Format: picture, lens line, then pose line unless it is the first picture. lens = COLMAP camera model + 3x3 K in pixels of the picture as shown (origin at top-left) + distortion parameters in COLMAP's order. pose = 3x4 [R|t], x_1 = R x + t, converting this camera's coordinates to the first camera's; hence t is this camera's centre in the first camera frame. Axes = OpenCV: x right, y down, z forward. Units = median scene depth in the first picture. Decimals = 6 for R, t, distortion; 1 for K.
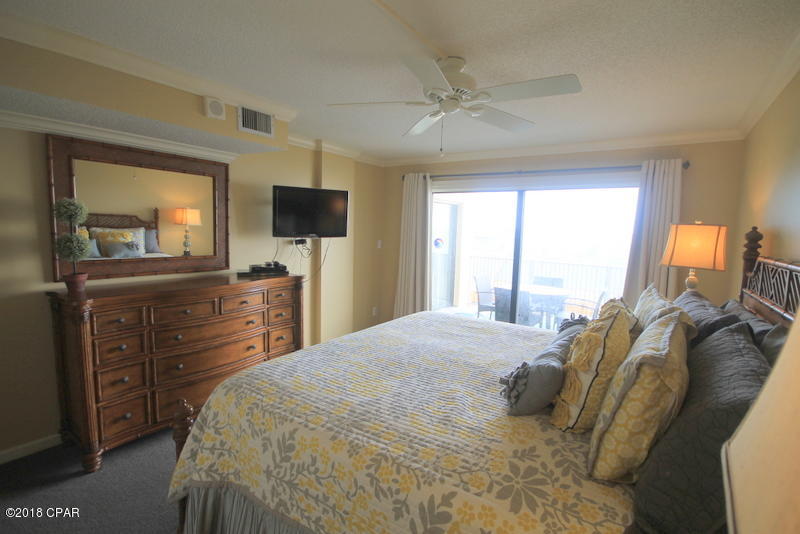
lens RADIAL K [[374.9, 0, 406.0], [0, 374.9, 267.4], [0, 0, 1]] dist [-0.000071, -0.000881]
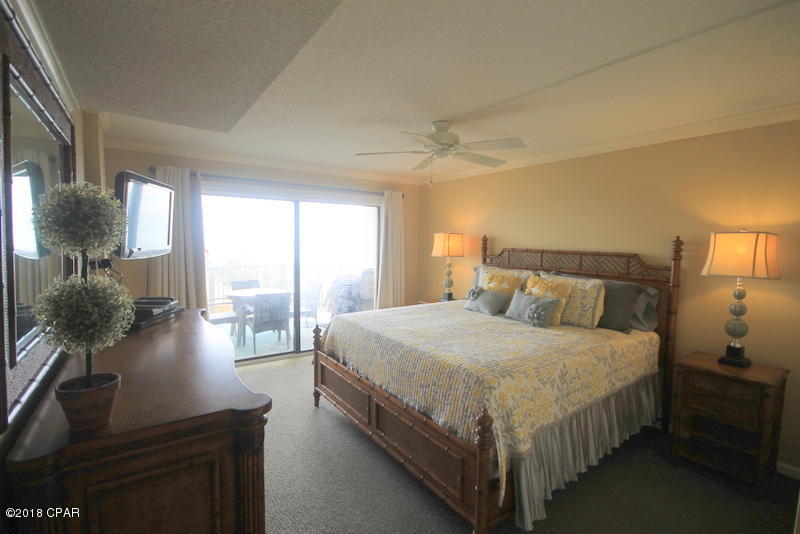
lens RADIAL K [[374.9, 0, 406.0], [0, 374.9, 267.4], [0, 0, 1]] dist [-0.000071, -0.000881]
pose [[0.352856, -0.097423, 0.930592, -0.785432], [0.096478, 0.993052, 0.067380, -0.066957], [-0.930690, 0.066006, 0.359804, 0.389912]]
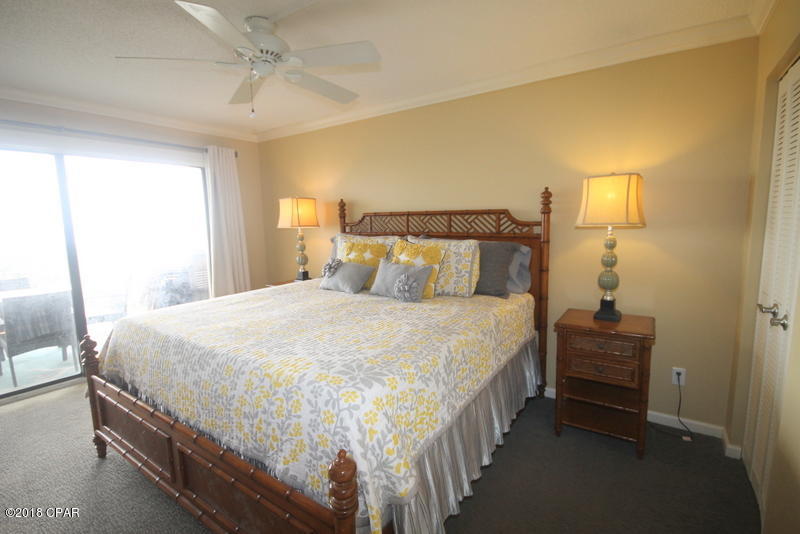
lens RADIAL K [[374.9, 0, 406.0], [0, 374.9, 267.4], [0, 0, 1]] dist [-0.000071, -0.000881]
pose [[0.005748, -0.159637, 0.987159, -0.570127], [0.128024, 0.979169, 0.157600, -0.017703], [-0.991754, 0.125474, 0.026065, 0.407816]]
